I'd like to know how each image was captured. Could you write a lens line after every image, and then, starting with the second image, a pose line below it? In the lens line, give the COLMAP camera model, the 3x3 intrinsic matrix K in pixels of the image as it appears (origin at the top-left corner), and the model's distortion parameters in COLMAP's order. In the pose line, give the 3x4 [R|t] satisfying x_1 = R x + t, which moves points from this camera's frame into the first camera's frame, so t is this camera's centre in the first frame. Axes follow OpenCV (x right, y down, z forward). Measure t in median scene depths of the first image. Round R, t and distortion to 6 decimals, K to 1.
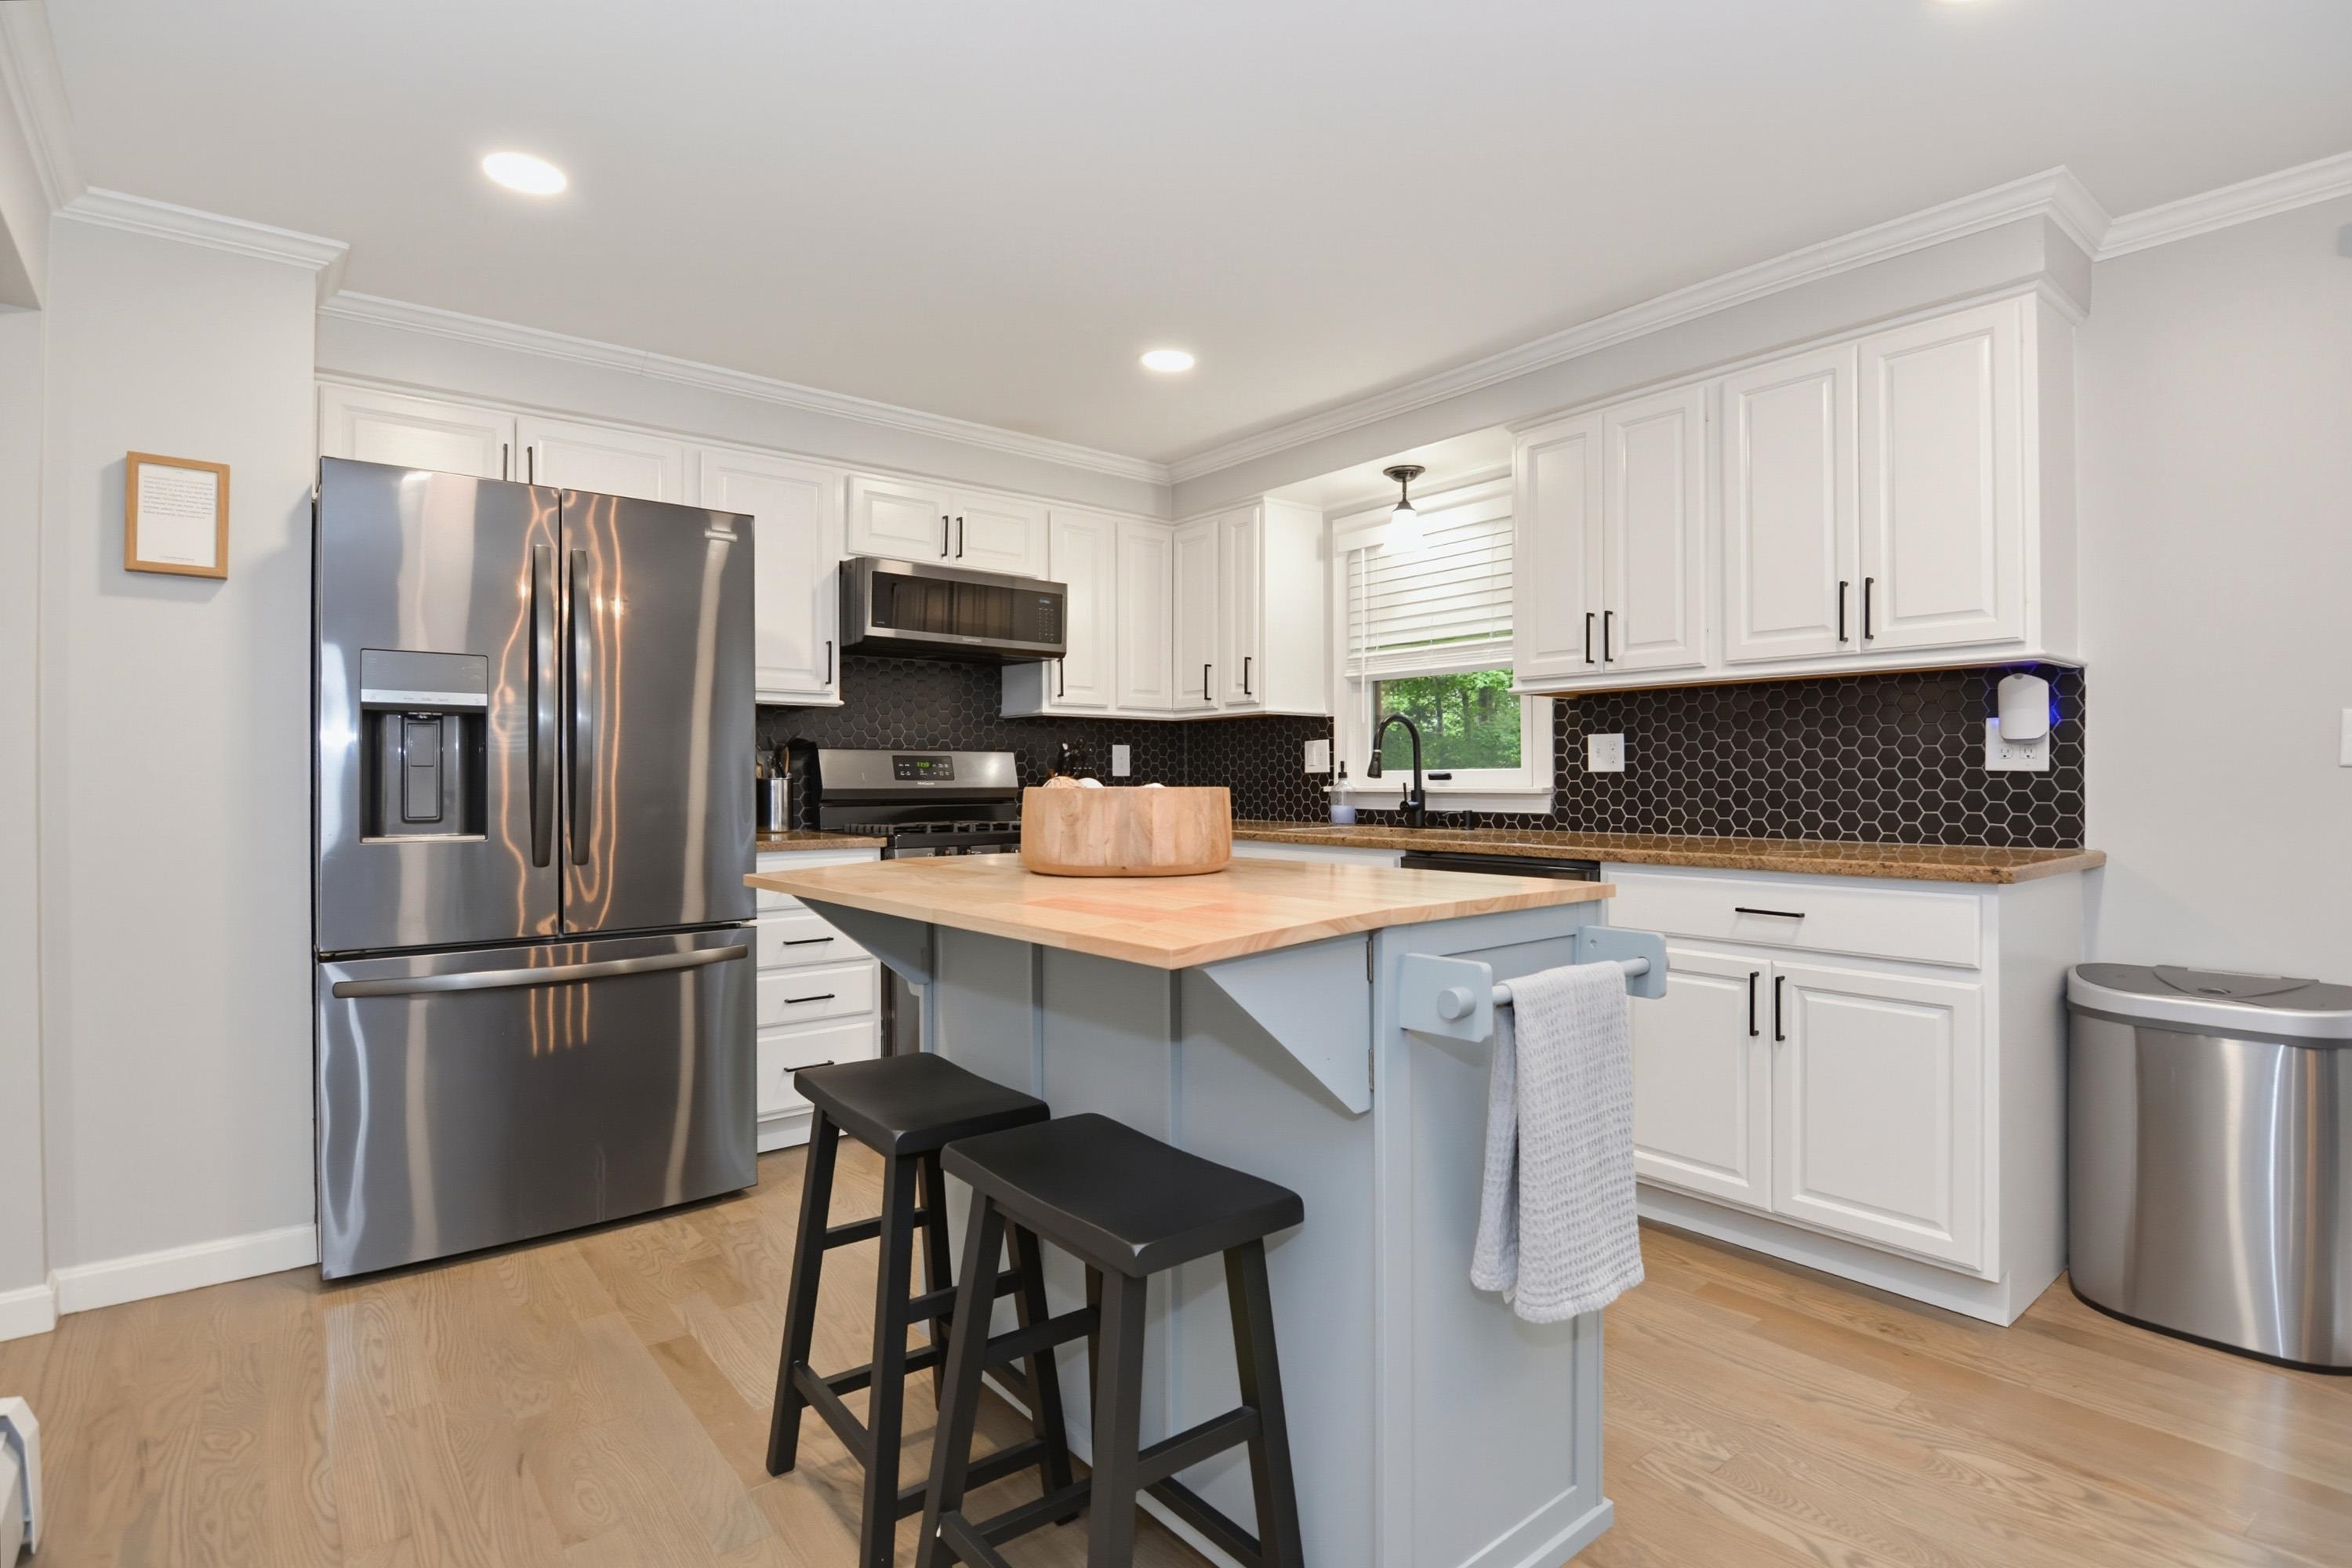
lens RADIAL K [[1148.3, 0, 1196.7], [0, 1148.3, 787.6], [0, 0, 1]] dist [-0.015767, -0.004743]
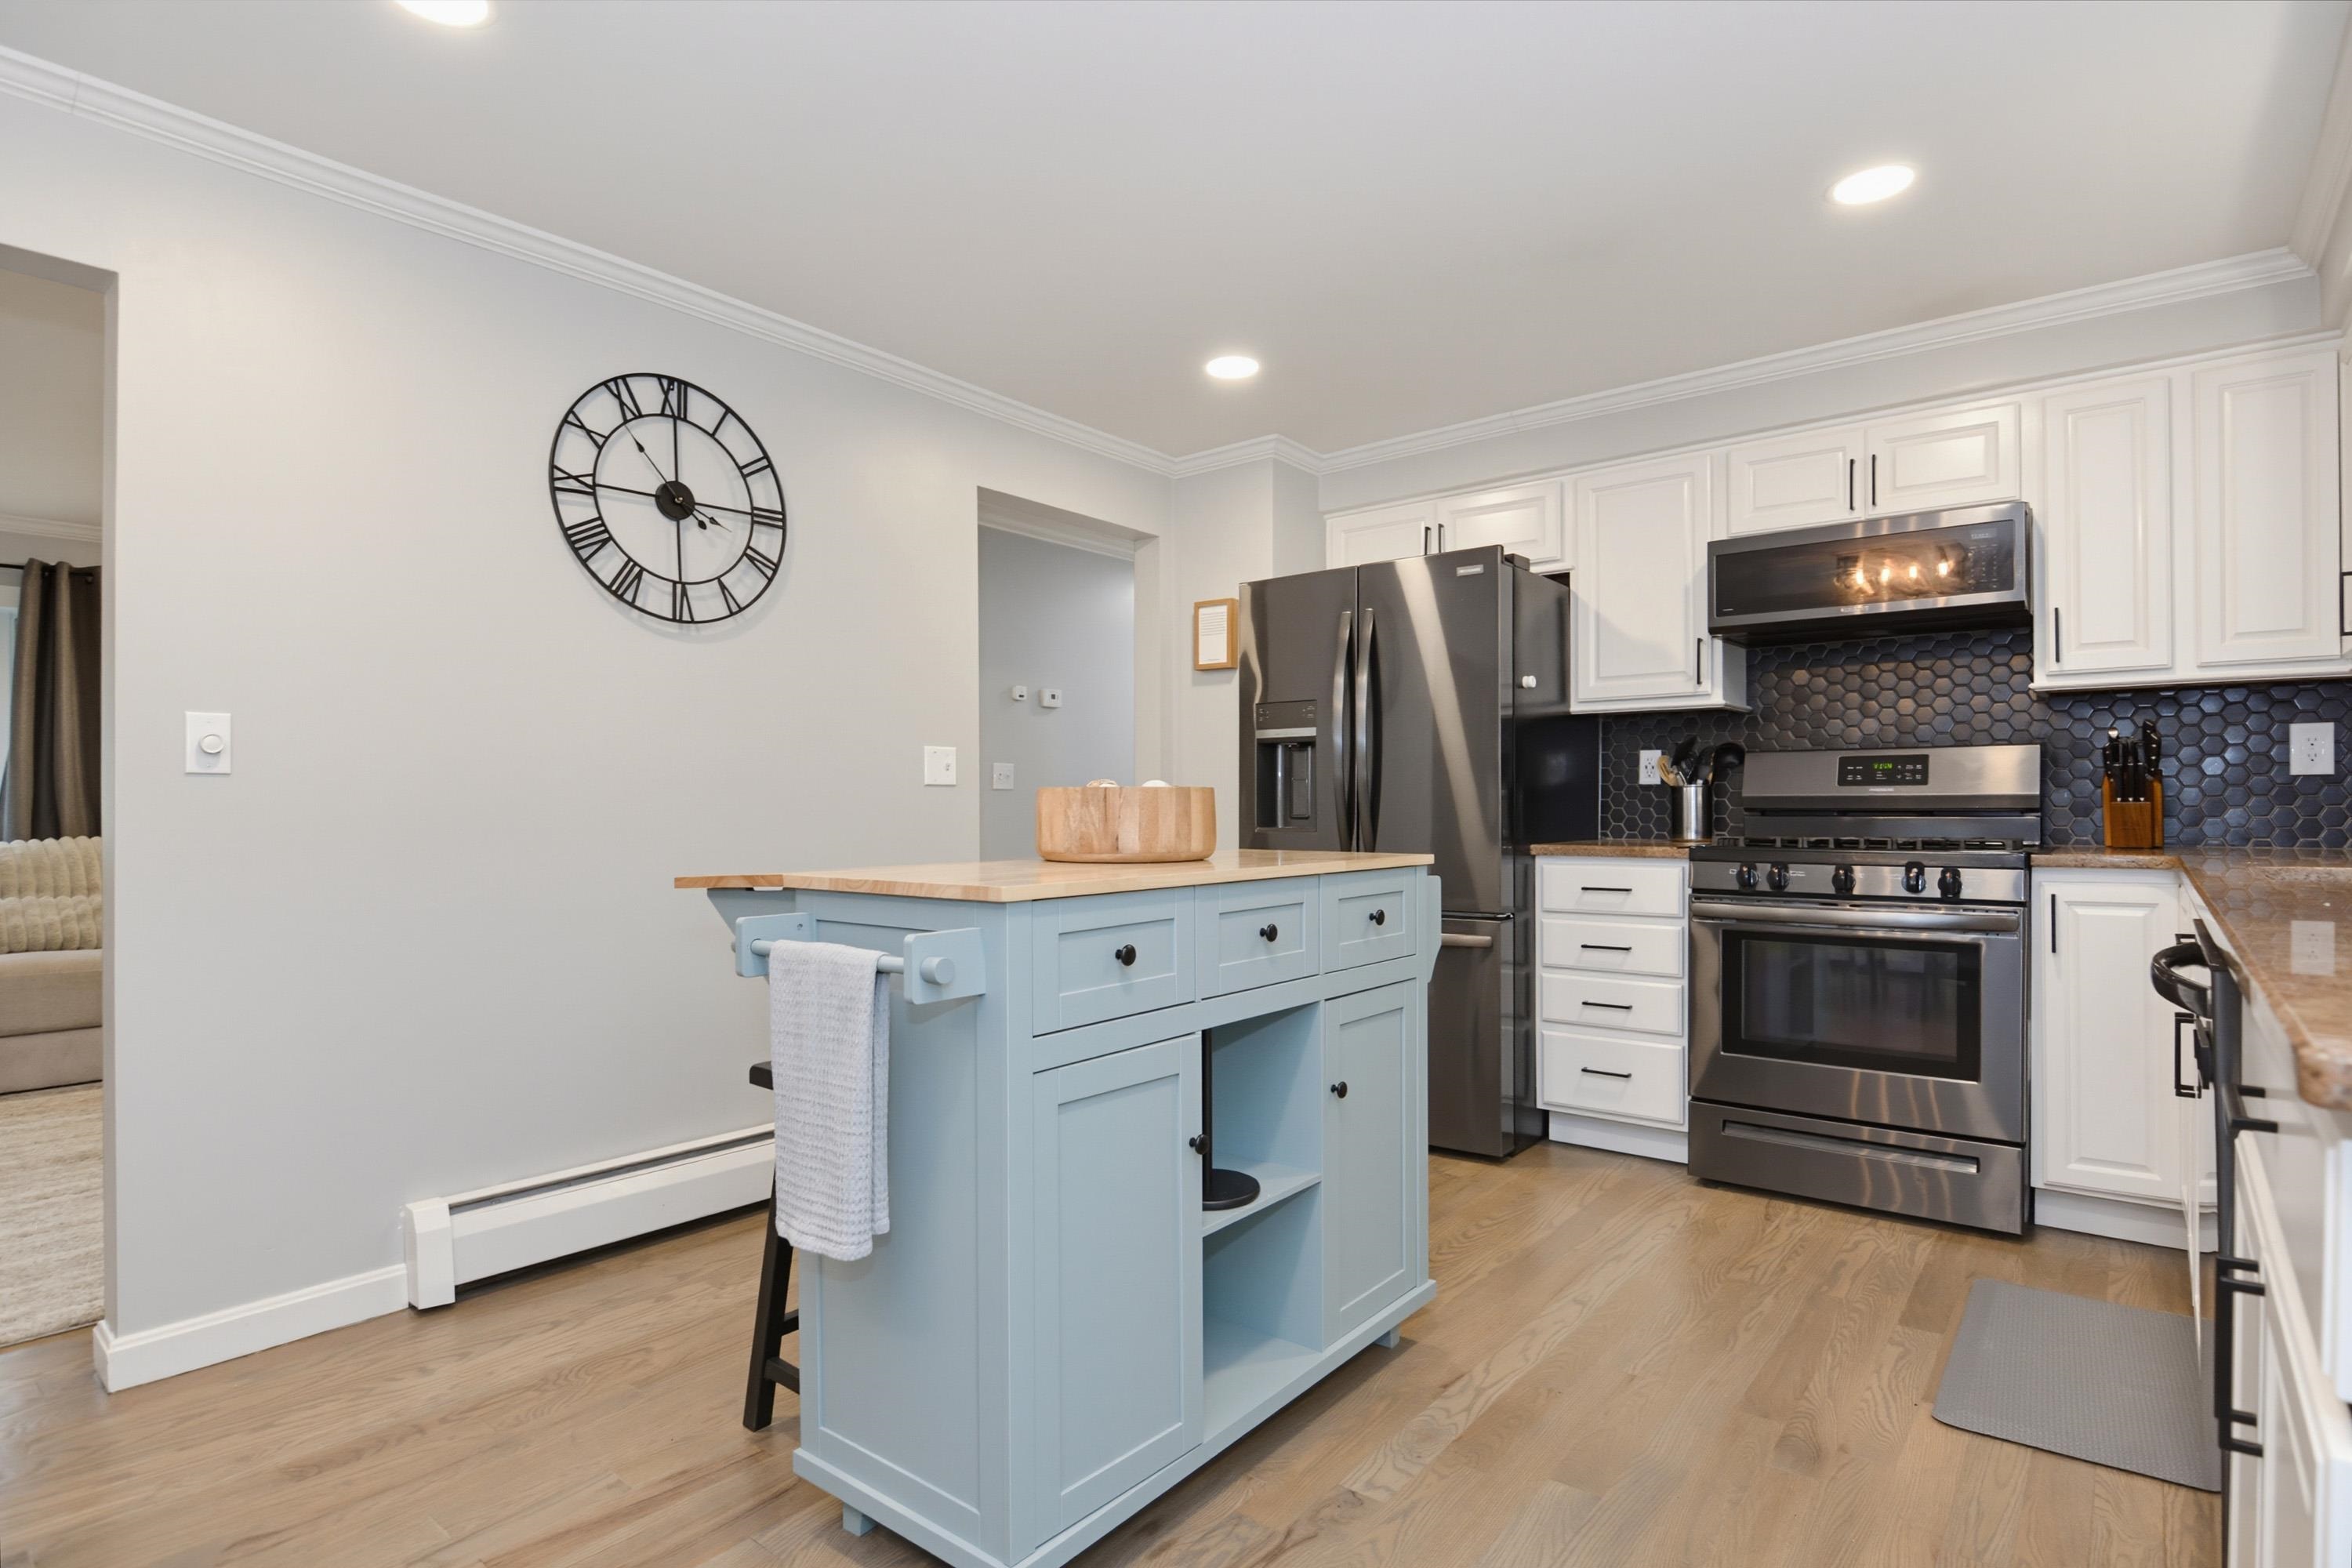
lens RADIAL K [[1199.6, 0, 1209.1], [0, 1199.6, 807.0], [0, 0, 1]] dist [-0.016820, -0.005446]
pose [[0.204356, 0.001389, -0.978896, 0.641853], [-0.001037, 0.999999, 0.001203, 0.010567], [0.978896, 0.000770, 0.204358, 0.475555]]
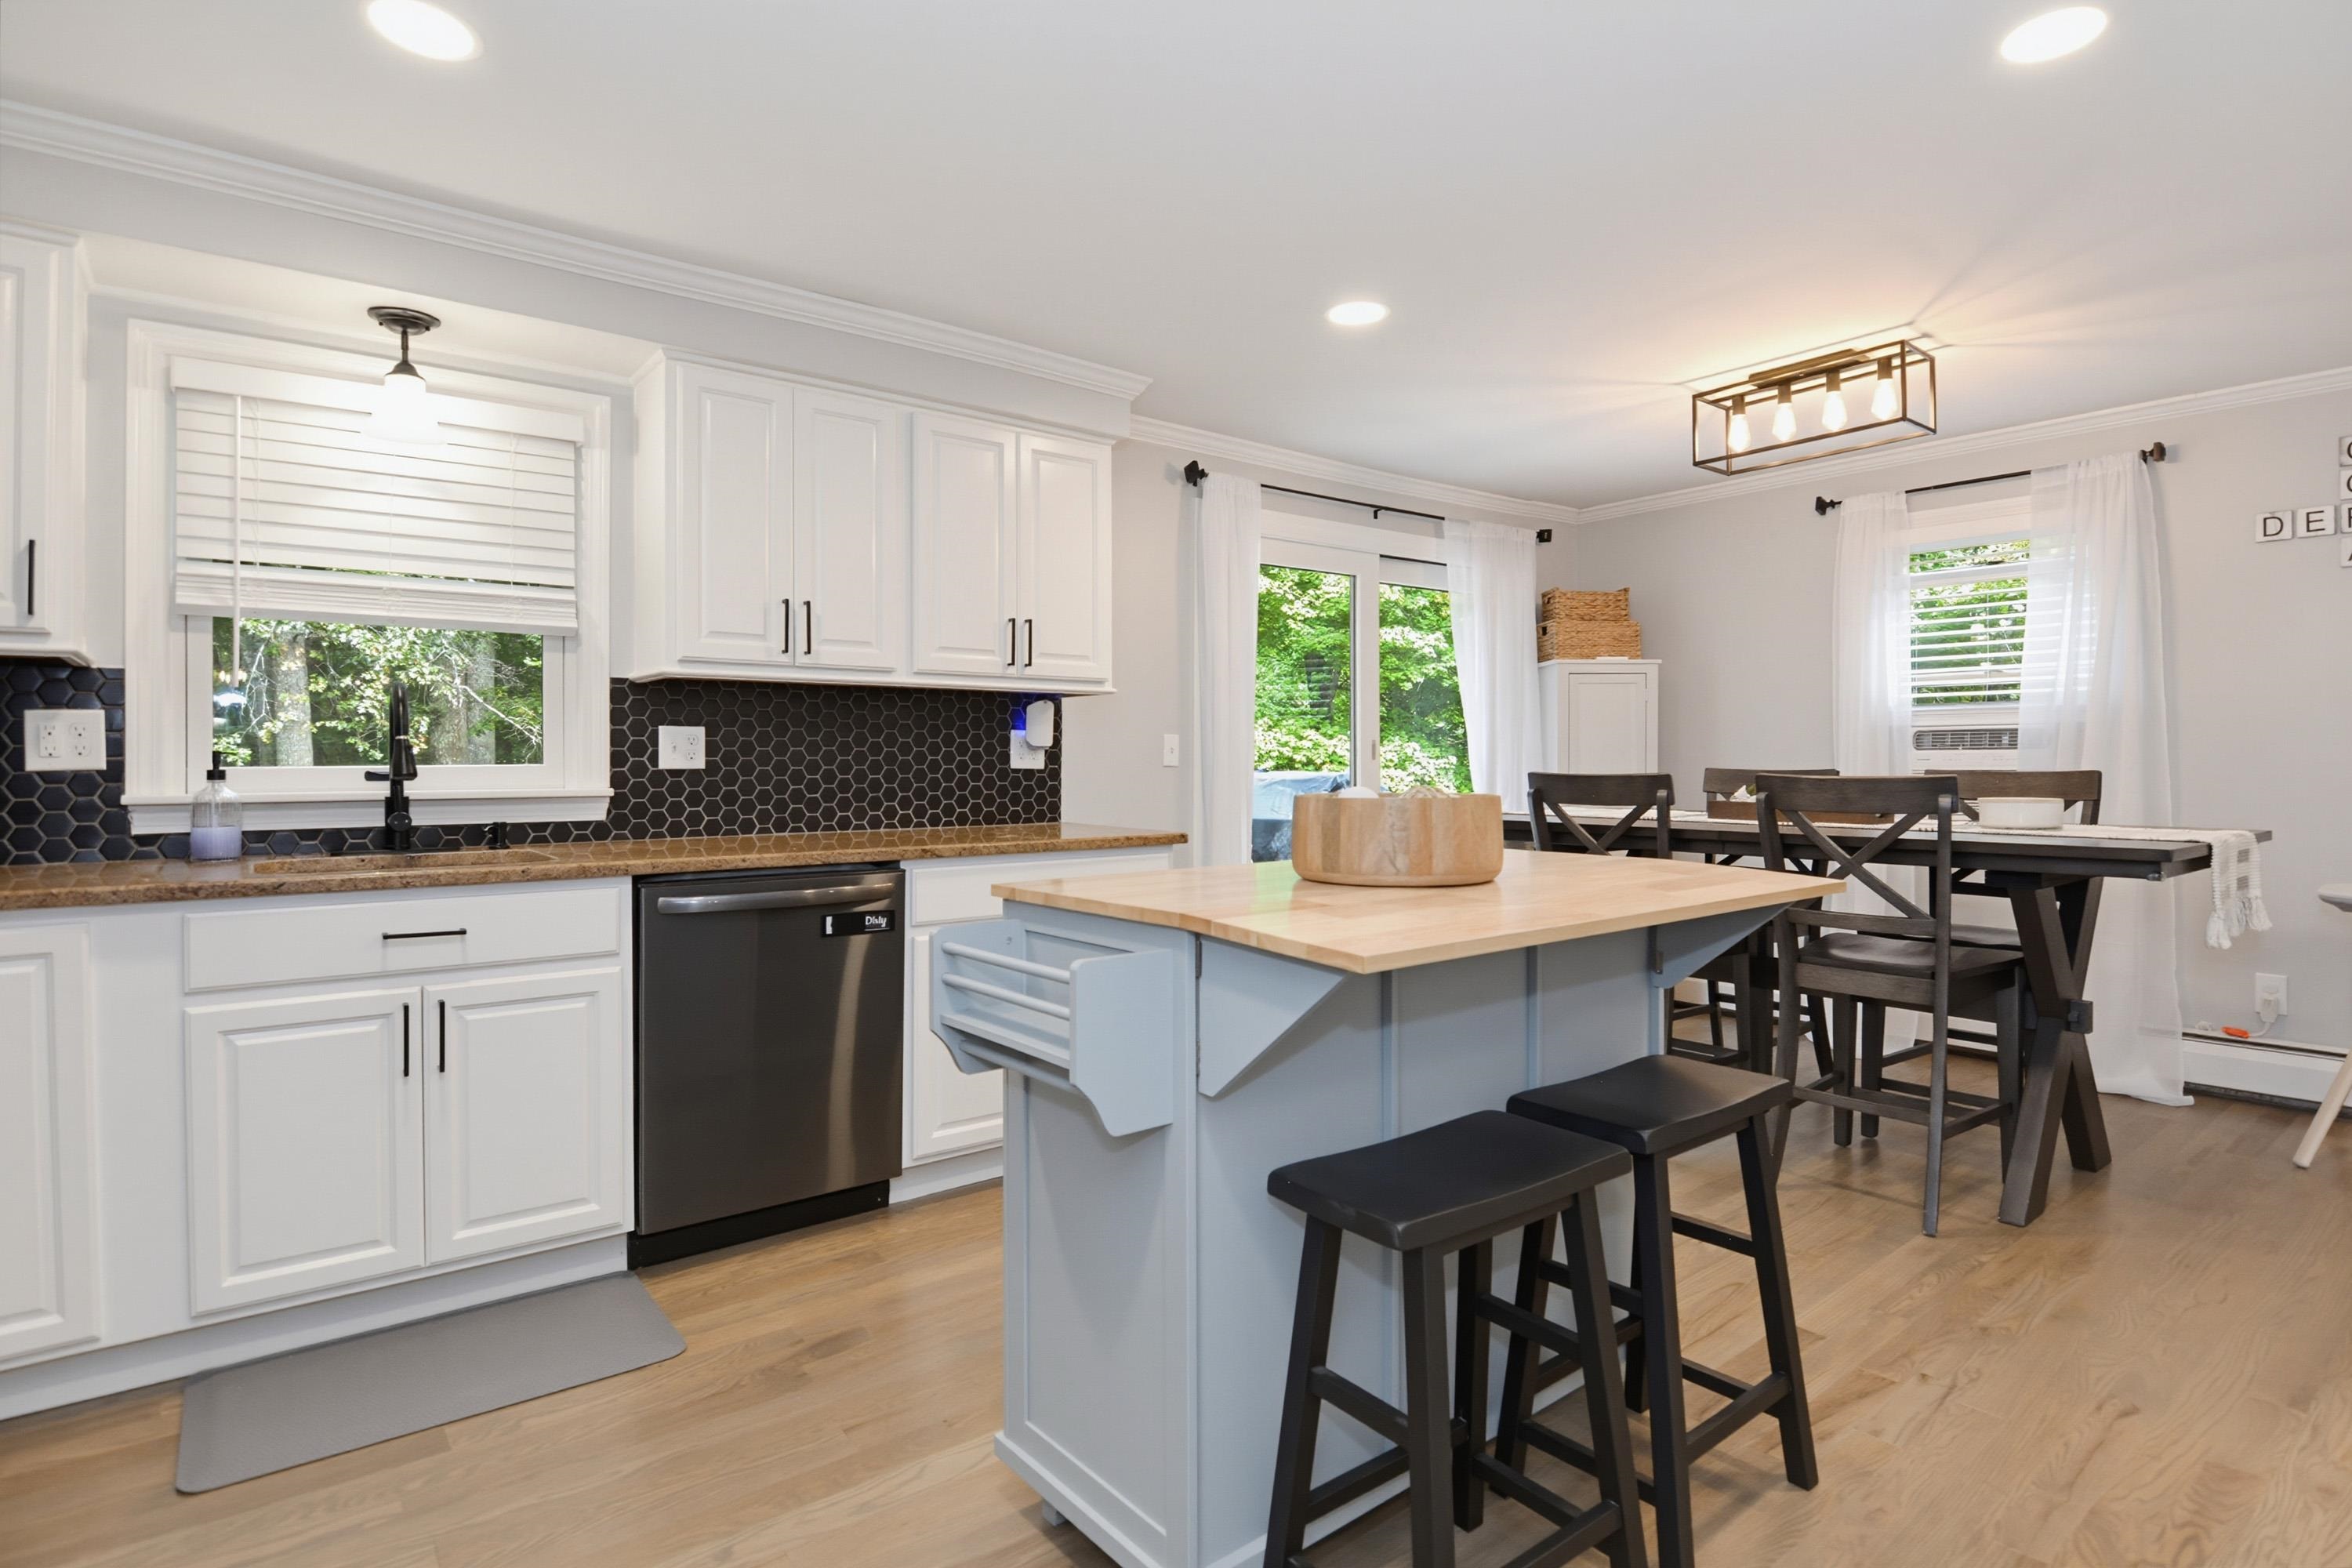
lens RADIAL K [[1199.6, 0, 1183.5], [0, 1199.6, 770.8], [0, 0, 1]] dist [-0.016820, -0.005446]
pose [[0.011928, 0.002588, 0.999926, -0.622831], [0.015883, 0.999870, -0.002777, -0.004274], [-0.999803, 0.015915, 0.011885, 0.670060]]
